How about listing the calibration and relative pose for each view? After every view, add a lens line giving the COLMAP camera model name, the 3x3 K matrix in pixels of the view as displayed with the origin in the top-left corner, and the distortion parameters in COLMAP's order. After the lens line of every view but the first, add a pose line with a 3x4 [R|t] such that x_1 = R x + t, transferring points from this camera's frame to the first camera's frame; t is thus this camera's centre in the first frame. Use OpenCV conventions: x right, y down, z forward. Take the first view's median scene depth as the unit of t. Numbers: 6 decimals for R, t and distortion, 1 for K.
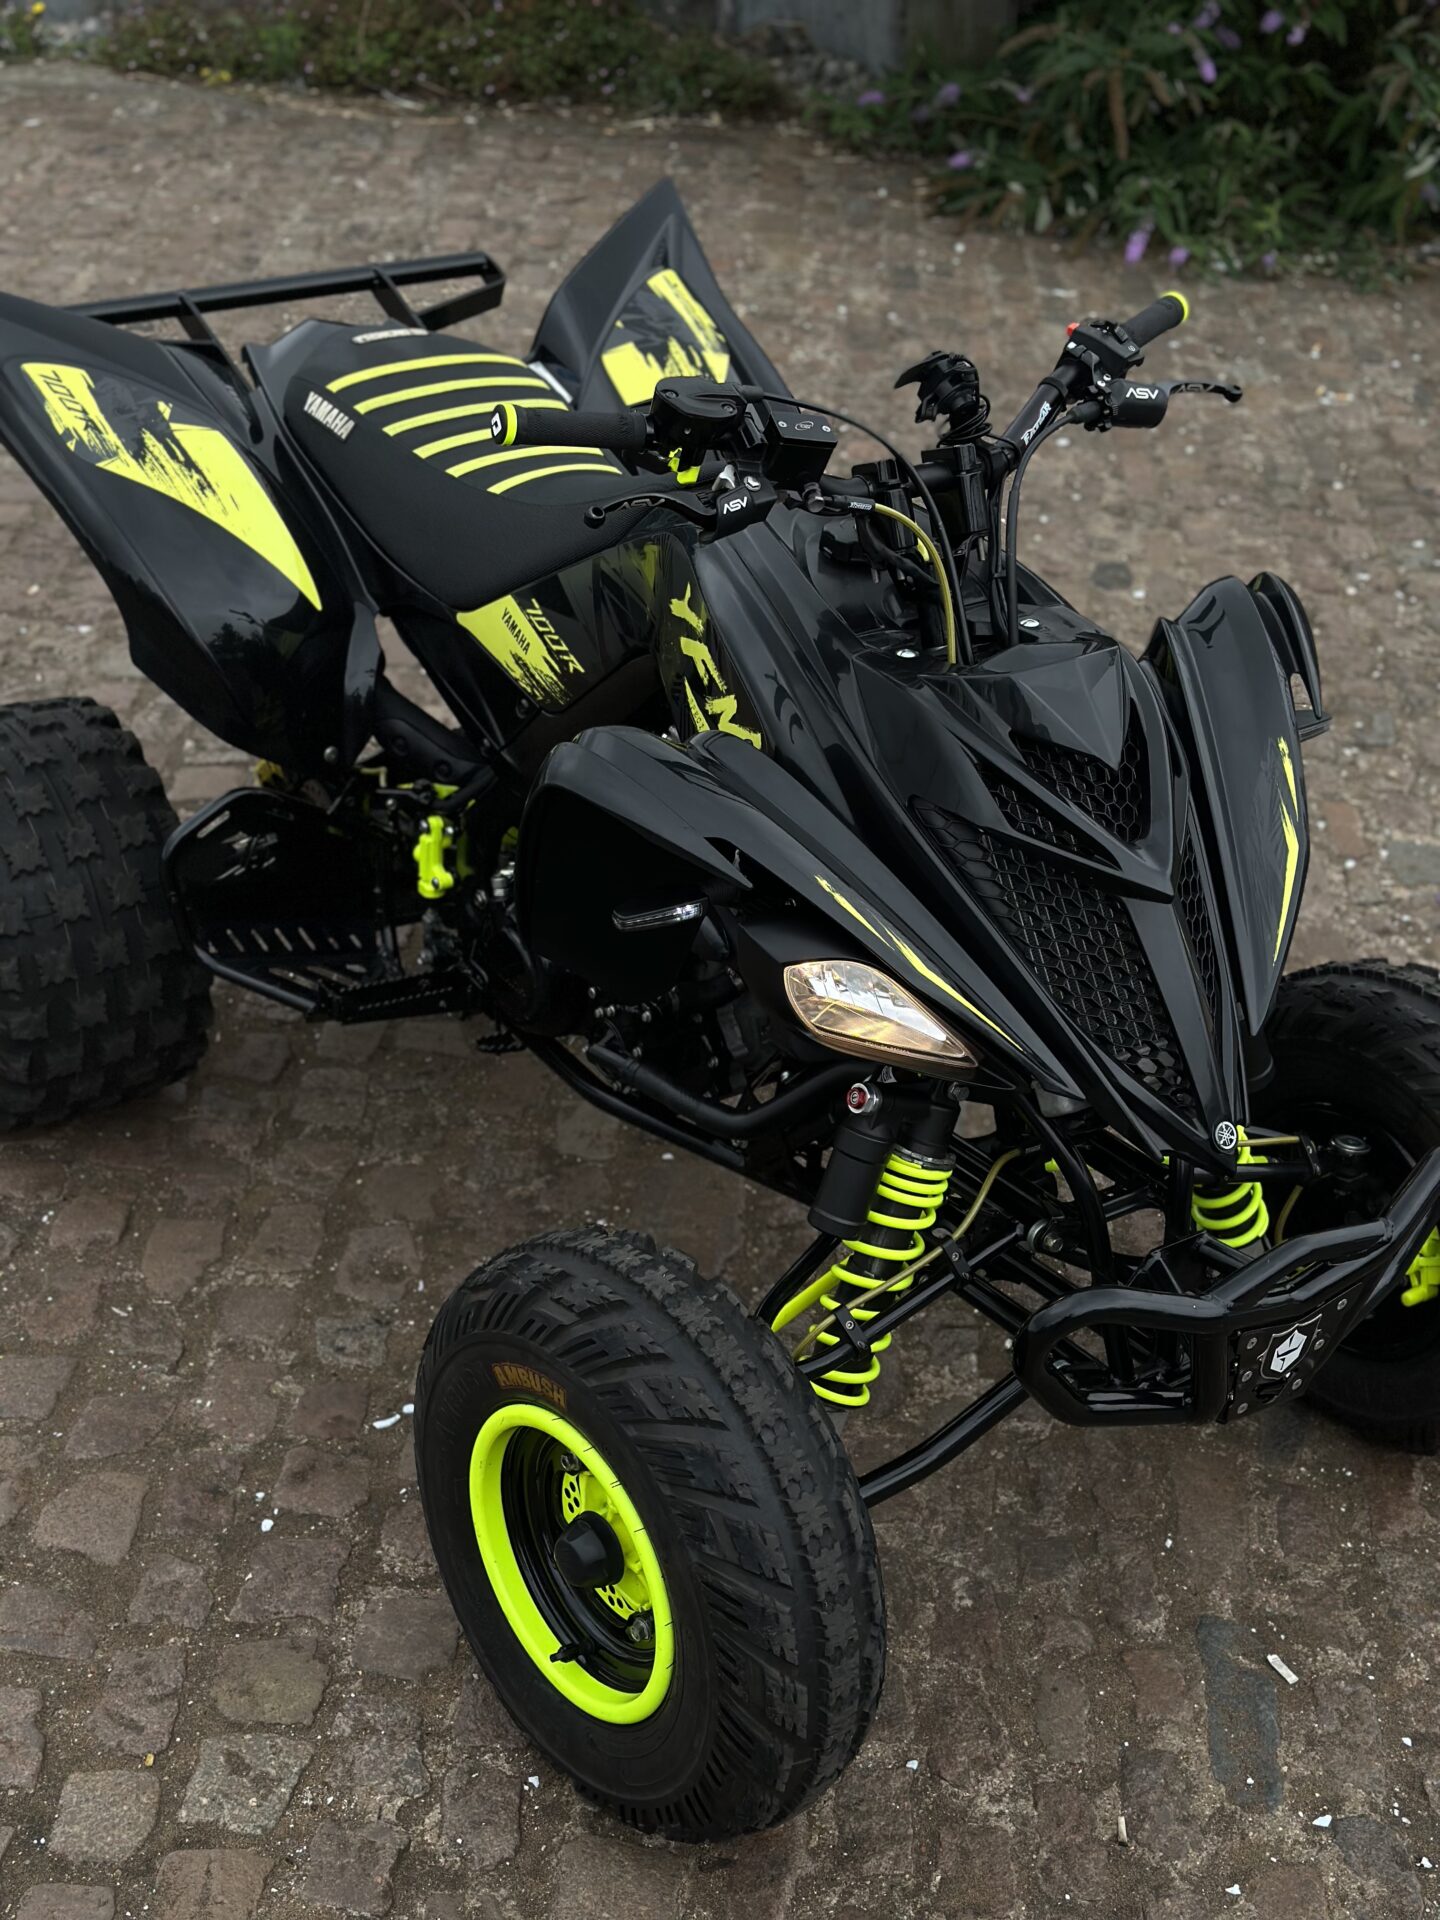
lens RADIAL K [[2689.3, 0, 720.1], [0, 2689.3, 958.4], [0, 0, 1]] dist [0.166644, 0.000000]
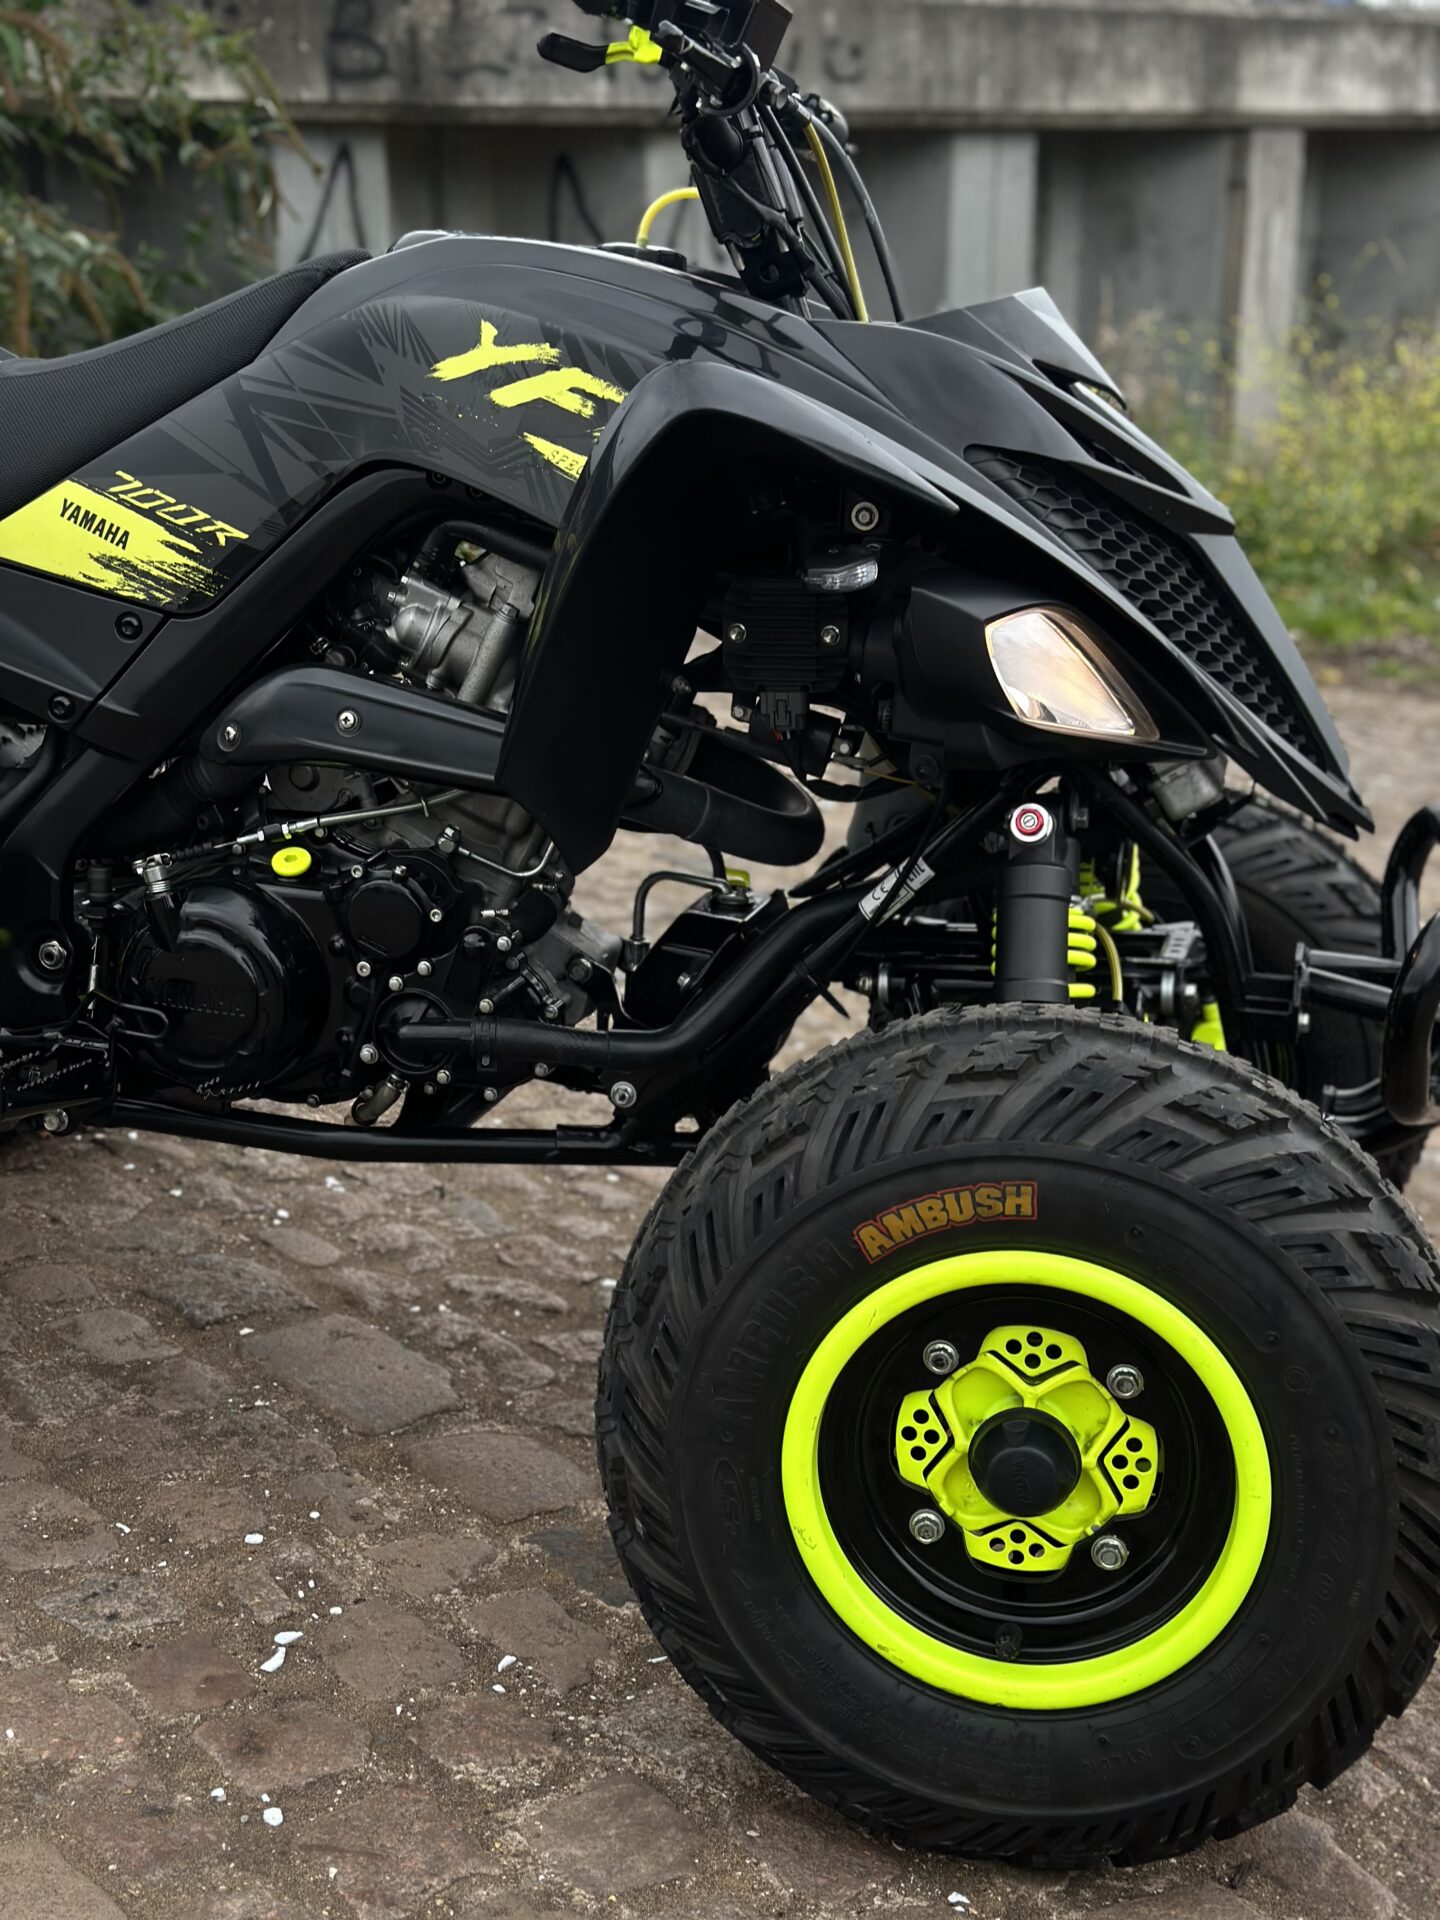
lens RADIAL K [[2689.3, 0, 721.1], [0, 2689.3, 962.0], [0, 0, 1]] dist [0.166644, 0.000000]
pose [[0.758000, -0.189589, 0.624094, -0.427472], [0.328217, 0.937725, -0.113775, 0.125367], [-0.563658, 0.291080, 0.773022, 0.388180]]
